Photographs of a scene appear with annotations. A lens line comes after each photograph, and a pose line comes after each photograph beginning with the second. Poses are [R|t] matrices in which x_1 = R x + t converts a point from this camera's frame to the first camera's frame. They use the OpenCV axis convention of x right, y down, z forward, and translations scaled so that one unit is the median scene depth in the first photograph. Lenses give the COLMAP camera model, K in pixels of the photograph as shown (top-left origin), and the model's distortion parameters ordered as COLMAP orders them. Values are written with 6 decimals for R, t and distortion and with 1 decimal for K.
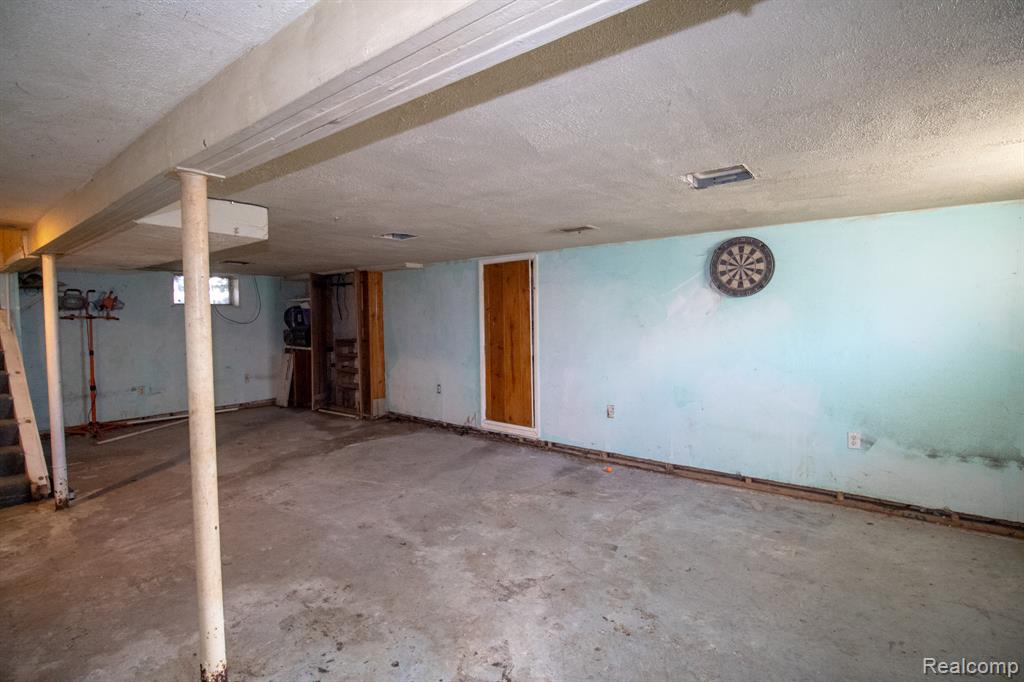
lens RADIAL K [[478.4, 0, 519.4], [0, 478.4, 336.1], [0, 0, 1]] dist [0.002184, -0.015789]
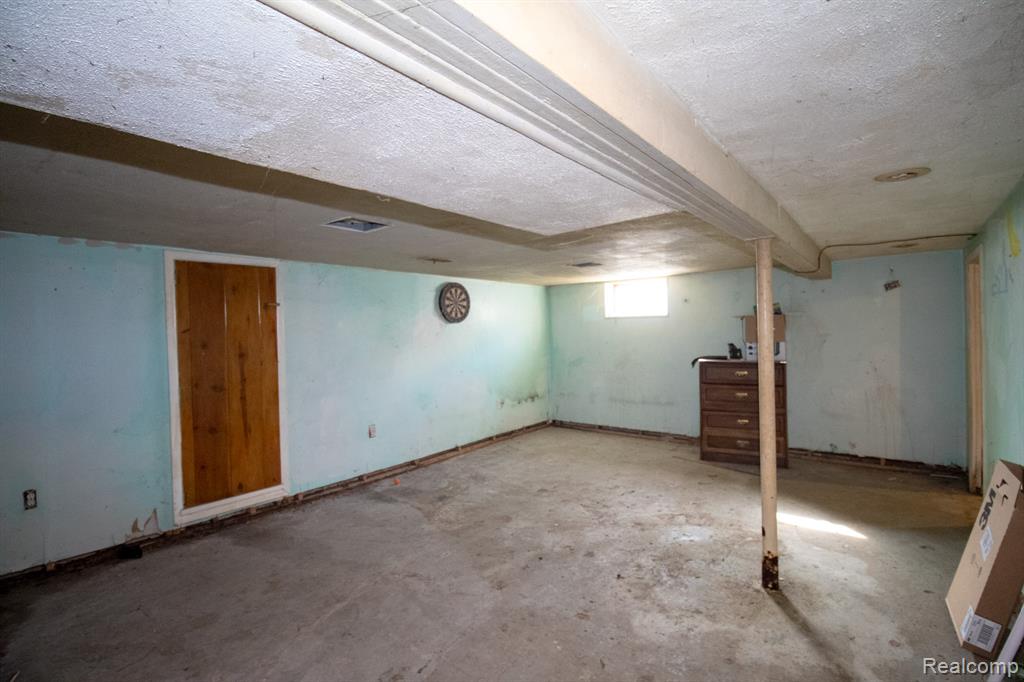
lens RADIAL K [[478.4, 0, 519.4], [0, 478.4, 336.1], [0, 0, 1]] dist [0.002184, -0.015789]
pose [[0.003182, -0.001066, 0.999994, -0.922487], [0.063926, 0.997954, 0.000860, -0.029222], [-0.997950, 0.063923, 0.003243, 0.741892]]
